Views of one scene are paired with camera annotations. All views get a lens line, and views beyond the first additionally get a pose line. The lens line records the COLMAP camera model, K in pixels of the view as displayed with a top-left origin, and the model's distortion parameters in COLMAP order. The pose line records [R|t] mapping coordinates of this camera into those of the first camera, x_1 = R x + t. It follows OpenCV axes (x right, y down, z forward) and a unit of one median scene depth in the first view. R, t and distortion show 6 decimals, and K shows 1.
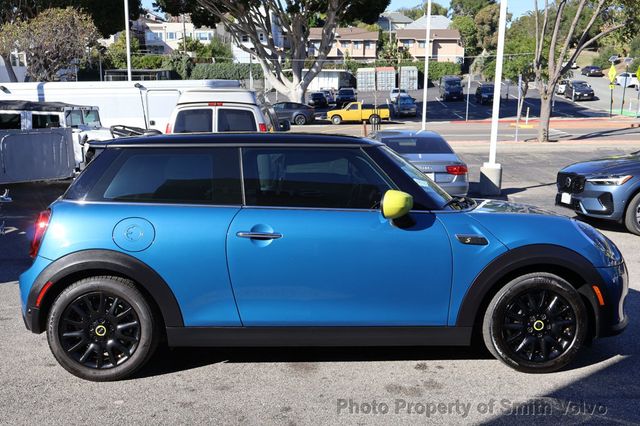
lens RADIAL K [[597.5, 0, 318.1], [0, 597.5, 210.5], [0, 0, 1]] dist [0.039050, 0.000000]
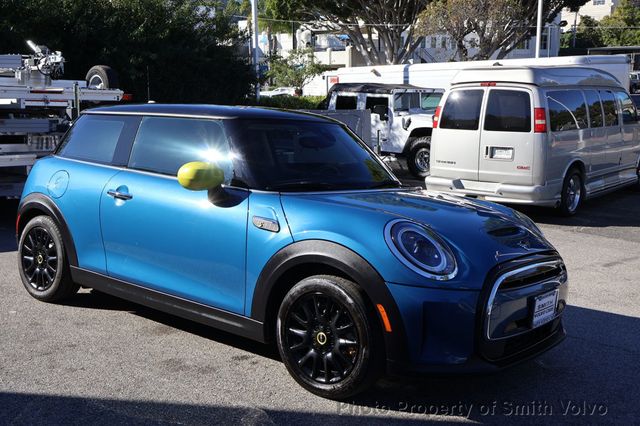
lens RADIAL K [[722.3, 0, 321.6], [0, 722.3, 213.8], [0, 0, 1]] dist [0.013055, 0.000000]
pose [[0.747278, 0.114810, -0.654518, 0.270545], [-0.118766, 0.992178, 0.038442, -0.005120], [0.653812, 0.049007, 0.755068, 0.063313]]
